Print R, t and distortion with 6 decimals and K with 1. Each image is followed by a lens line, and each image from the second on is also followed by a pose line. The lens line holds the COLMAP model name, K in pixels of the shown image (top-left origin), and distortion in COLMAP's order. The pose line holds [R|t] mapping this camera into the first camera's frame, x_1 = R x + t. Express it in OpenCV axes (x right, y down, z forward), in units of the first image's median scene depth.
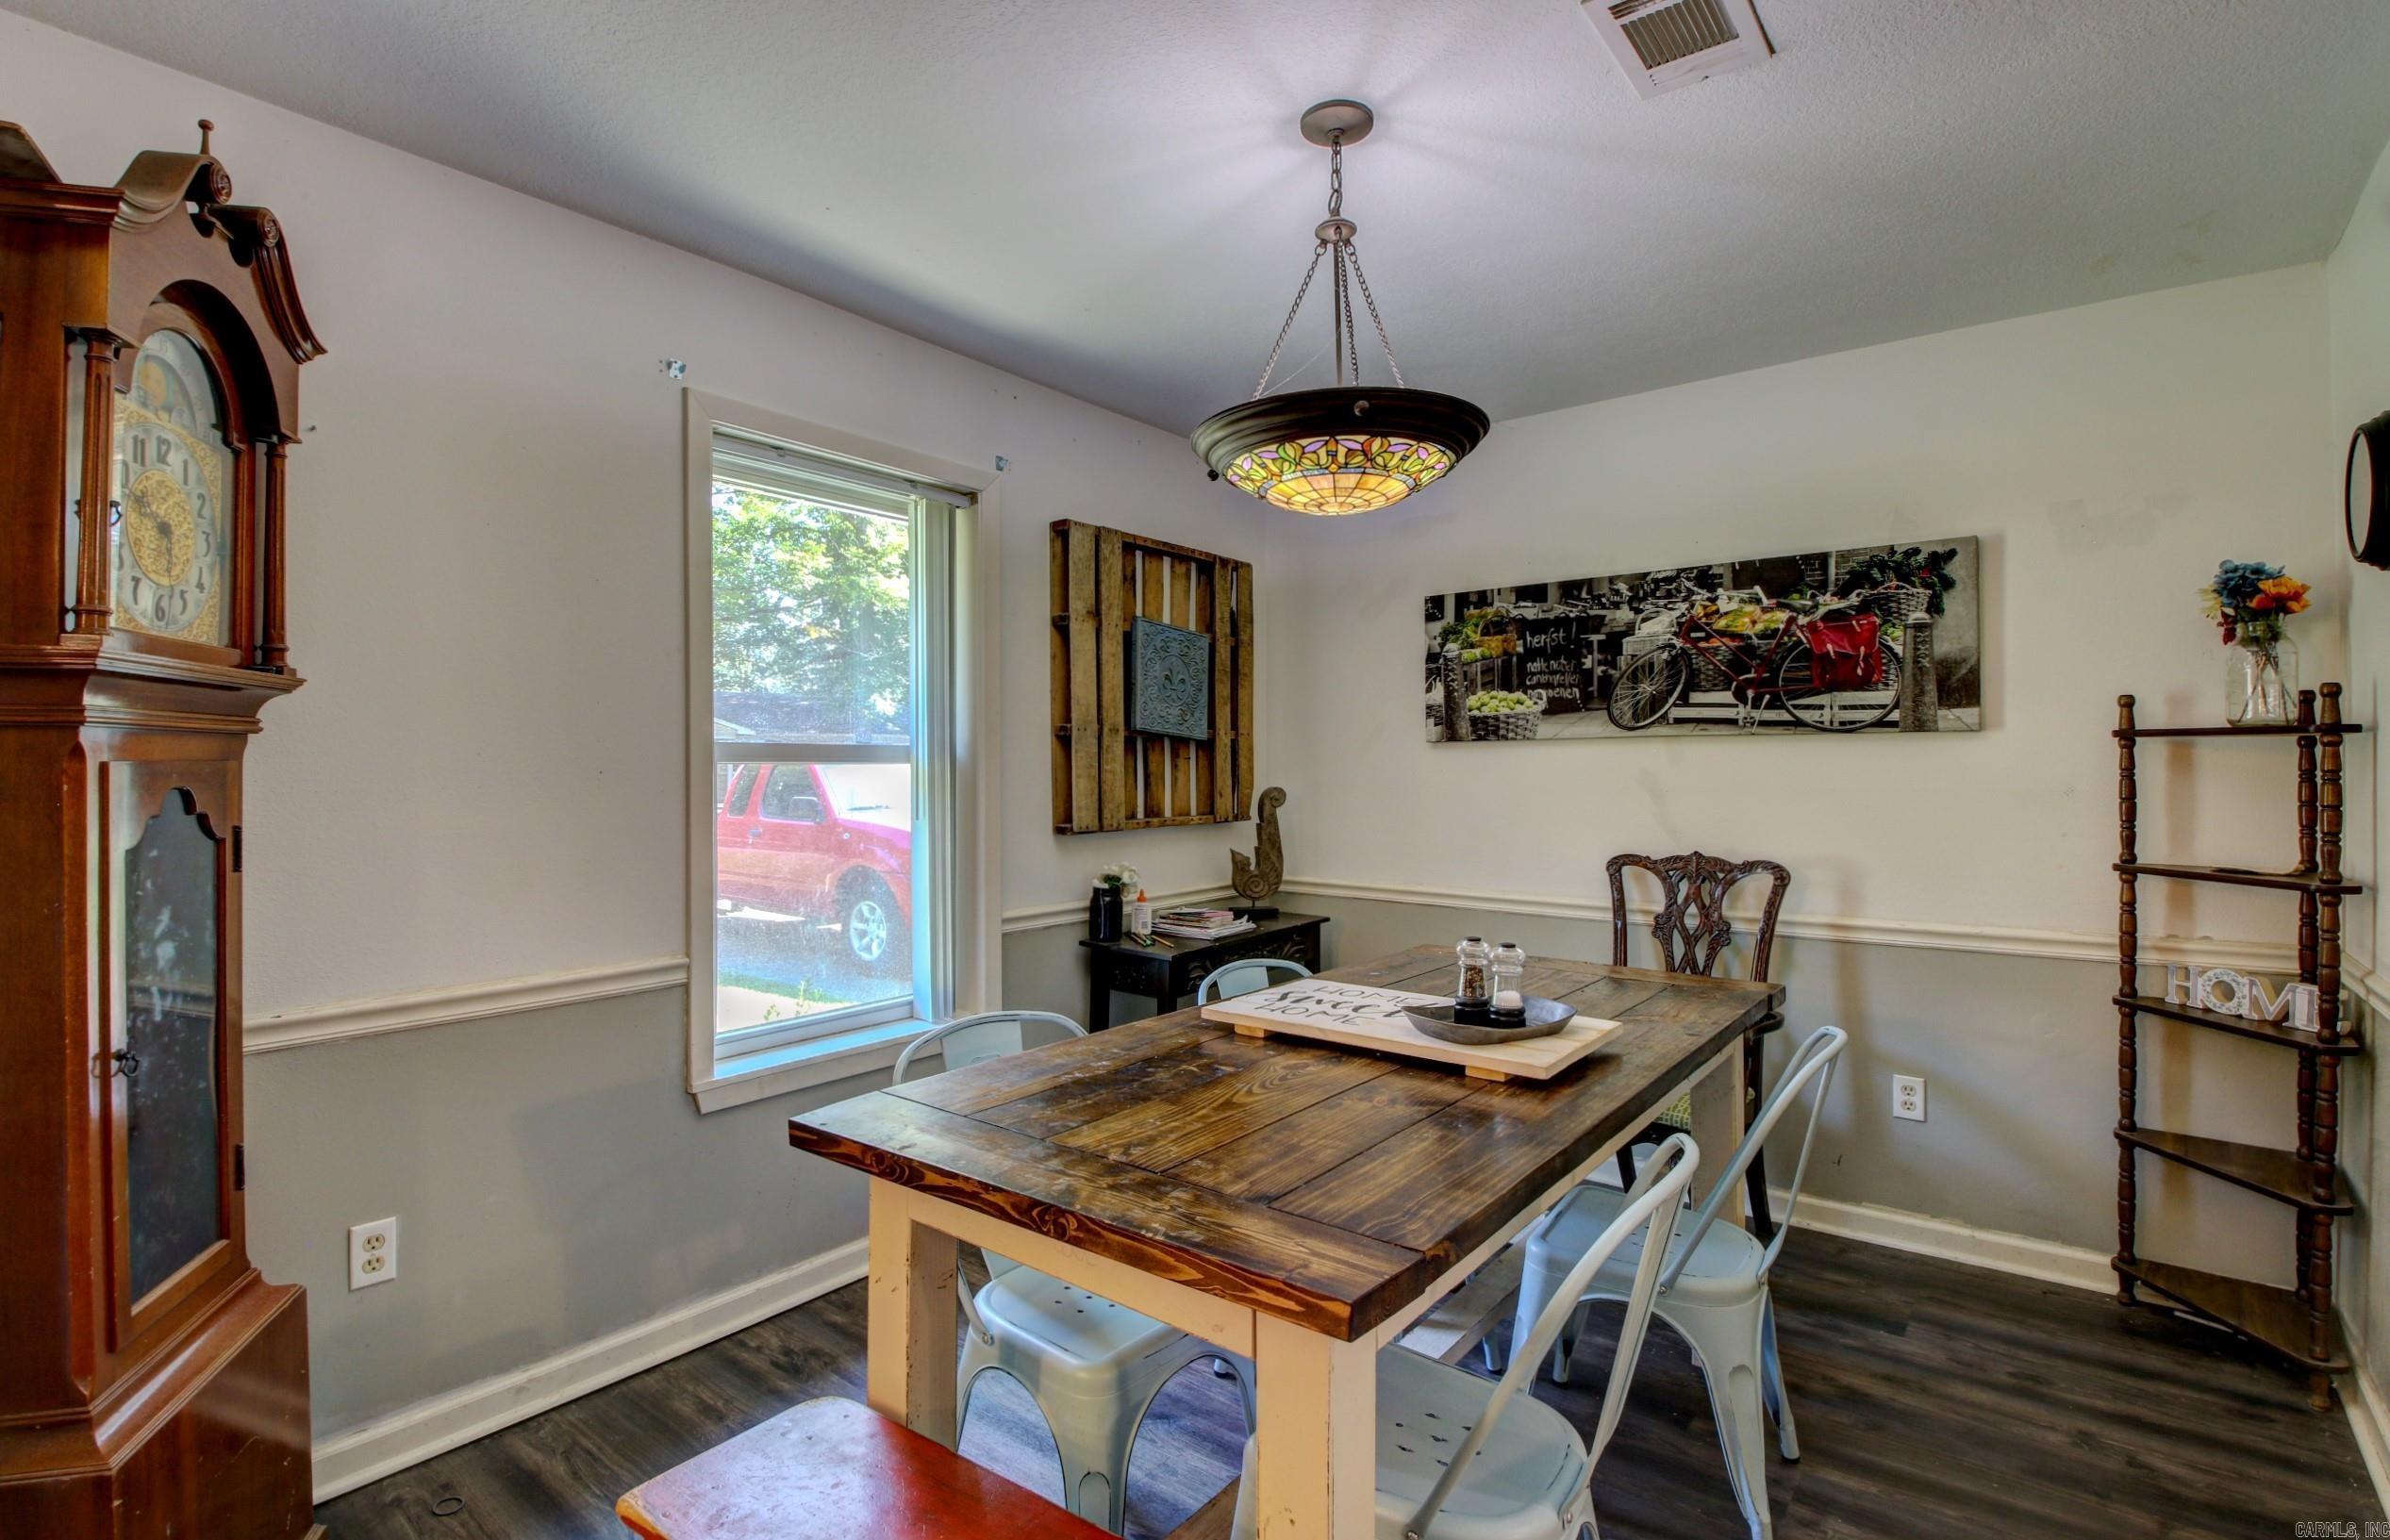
lens RADIAL K [[1109.8, 0, 1189.4], [0, 1109.8, 762.1], [0, 0, 1]] dist [0.002374, -0.017349]
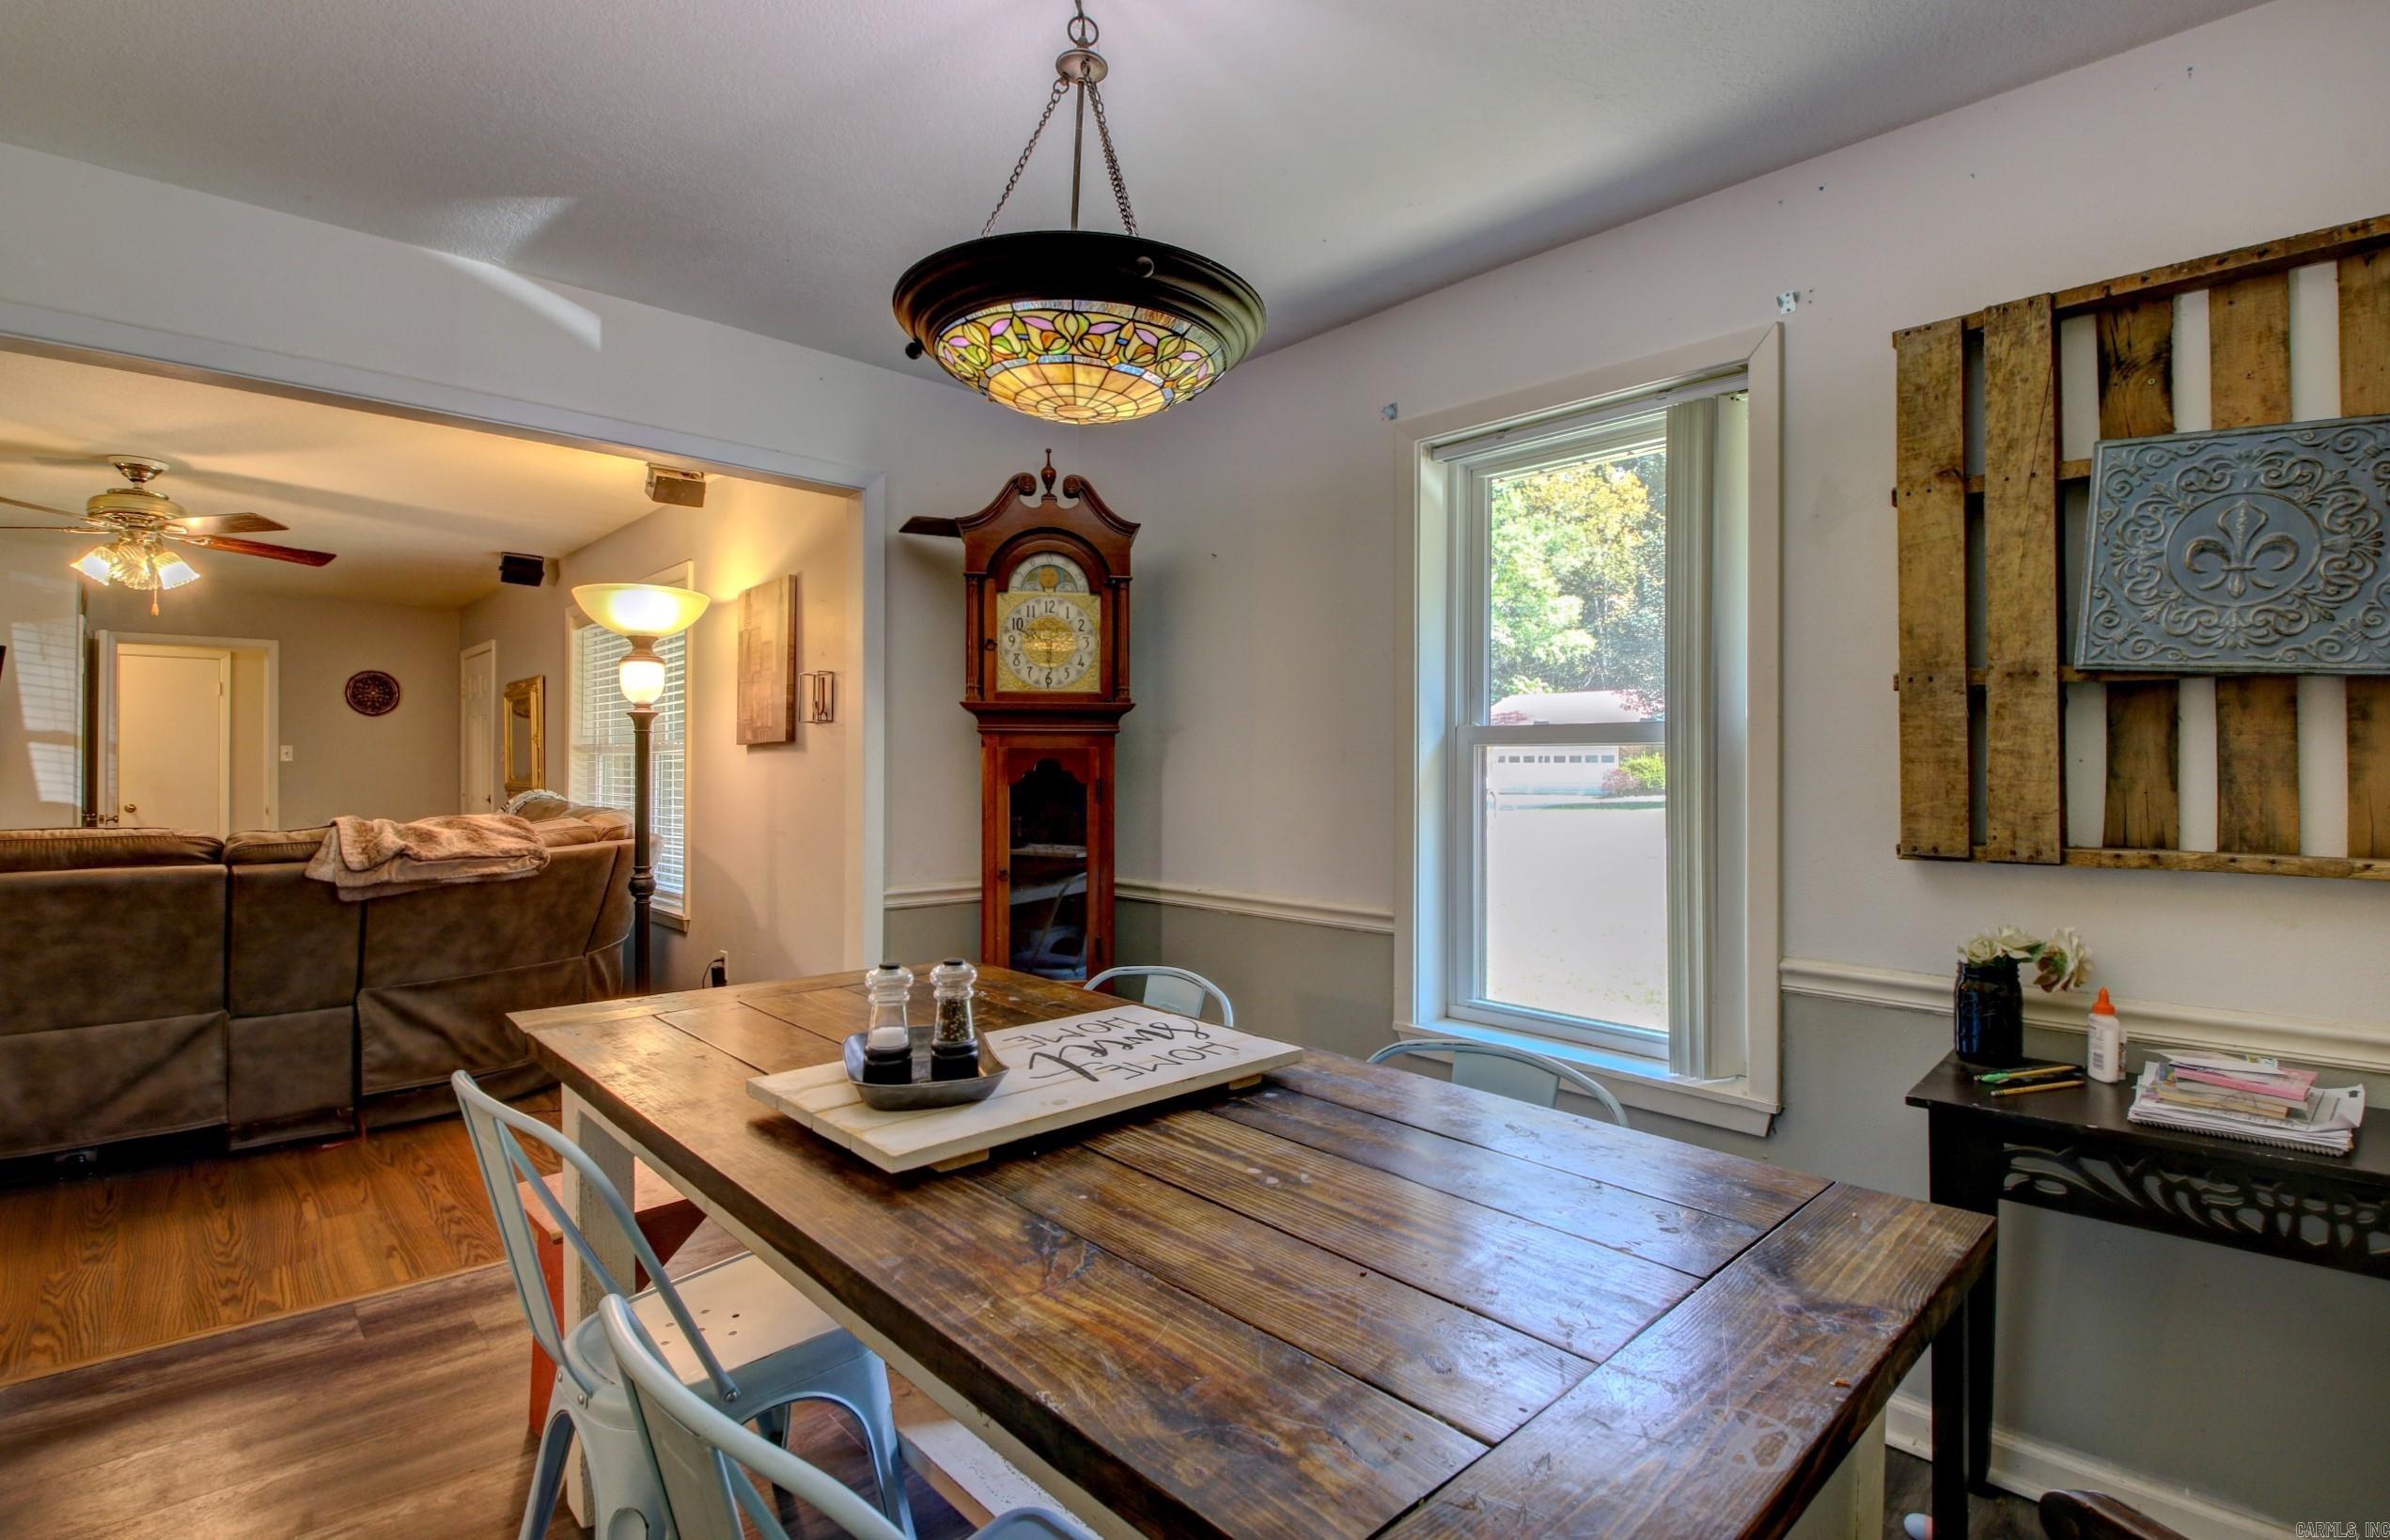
lens RADIAL K [[1109.7, 0, 1171.8], [0, 1109.7, 753.6], [0, 0, 1]] dist [0.002374, -0.017349]
pose [[-0.170017, -0.007112, -0.985415, 0.562107], [0.001490, 0.999971, -0.007474, 0.013371], [0.985440, -0.002739, -0.170001, 0.736971]]
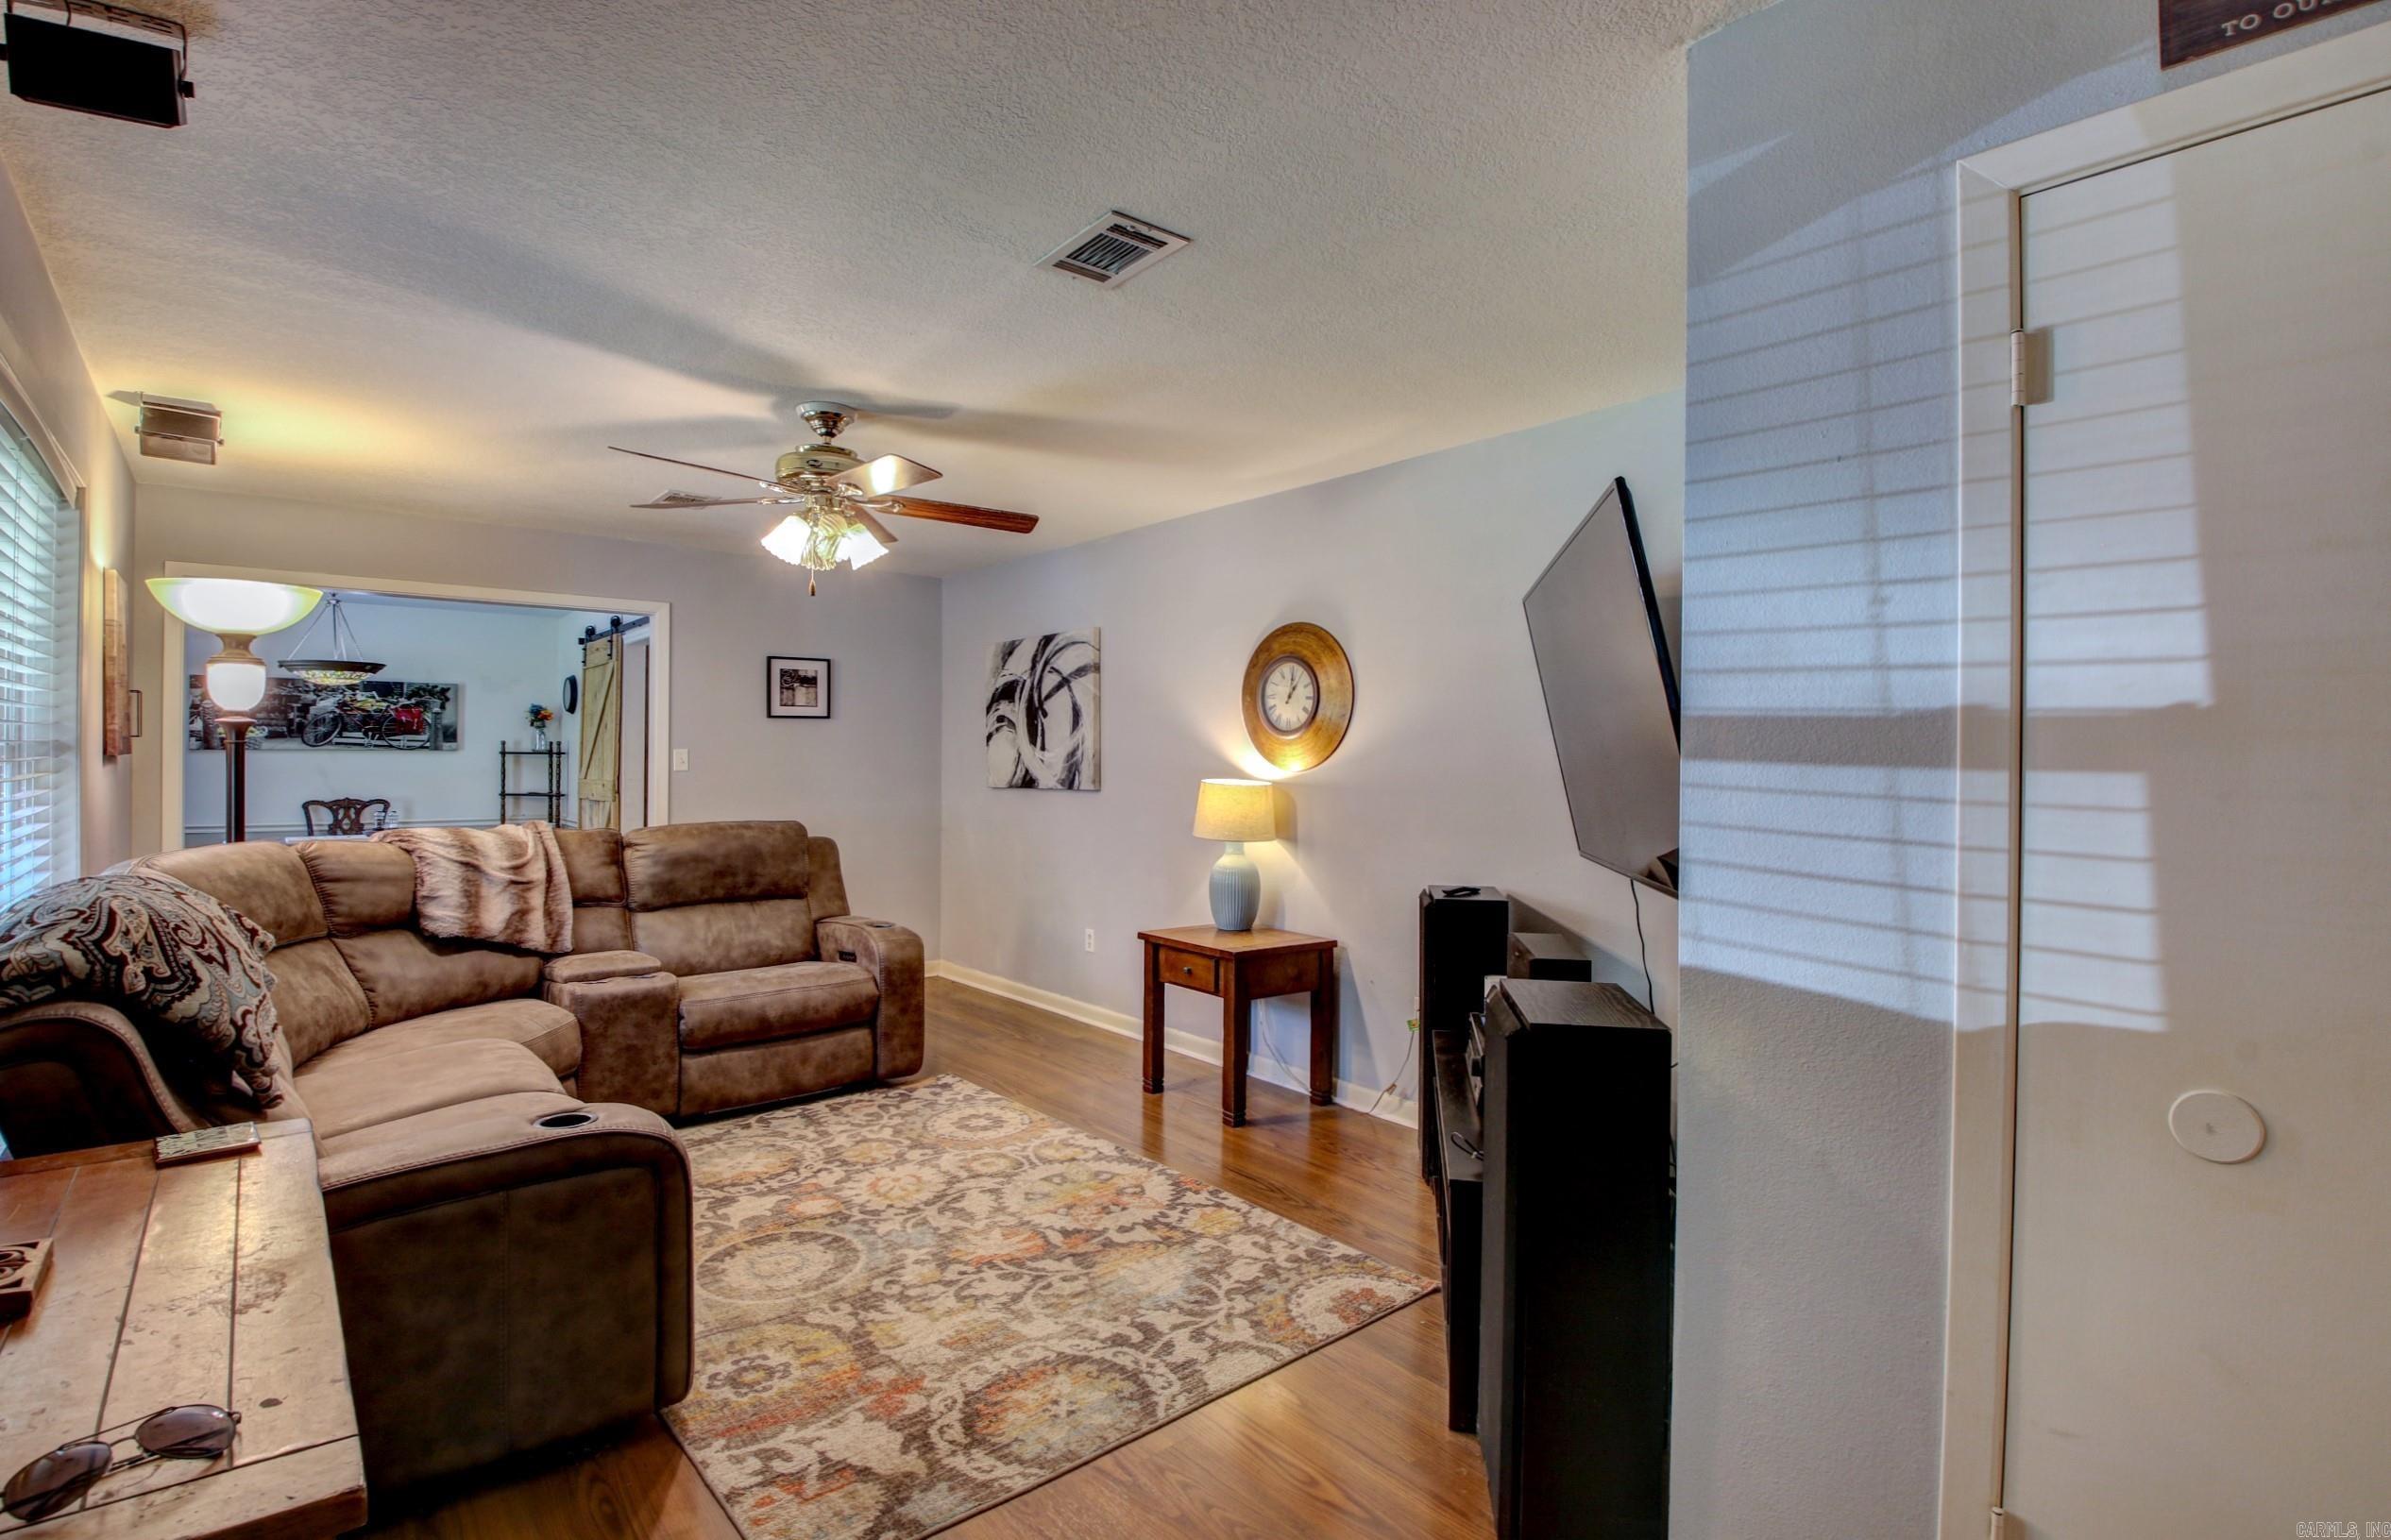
lens RADIAL K [[1110.3, 0, 1191.1], [0, 1110.3, 751.3], [0, 0, 1]] dist [0.002374, -0.017349]
pose [[0.204656, 0.011892, 0.978762, -1.557812], [-0.008641, 0.999909, -0.010342, -0.011783], [-0.978796, -0.006341, 0.204740, -1.330889]]
